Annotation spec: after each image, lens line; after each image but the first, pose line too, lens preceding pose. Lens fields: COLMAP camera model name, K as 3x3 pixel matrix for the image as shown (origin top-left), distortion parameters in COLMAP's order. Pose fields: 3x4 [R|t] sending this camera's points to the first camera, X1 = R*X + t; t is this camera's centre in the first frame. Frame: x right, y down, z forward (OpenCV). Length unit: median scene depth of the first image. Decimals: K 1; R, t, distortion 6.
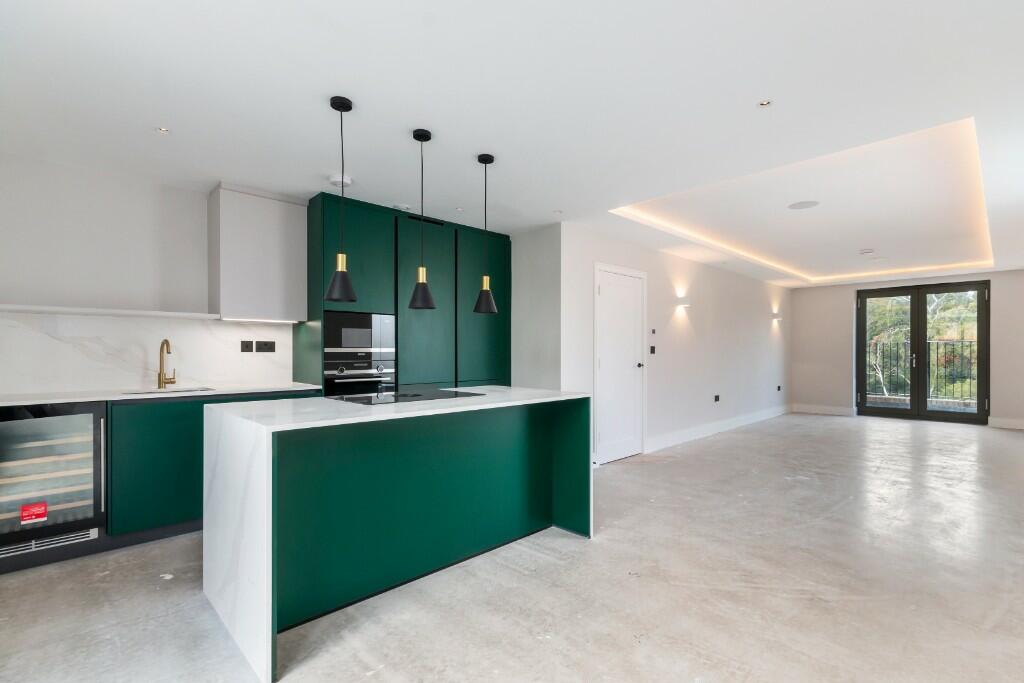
lens RADIAL K [[481.4, 0, 530.5], [0, 481.4, 341.6], [0, 0, 1]] dist [0.002261, 0.000540]
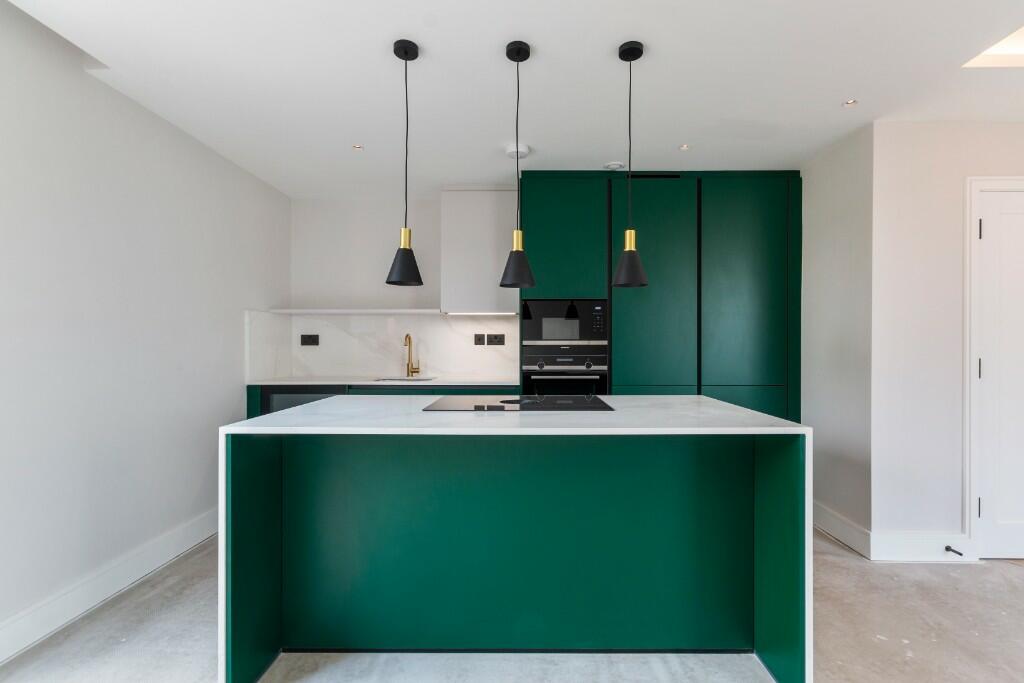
lens RADIAL K [[481.4, 0, 530.5], [0, 481.4, 341.6], [0, 0, 1]] dist [0.002261, 0.000540]
pose [[0.698576, -0.003253, -0.715529, 0.231122], [0.013366, 0.999875, 0.008503, 0.007235], [0.715411, -0.015504, 0.698532, 0.361279]]
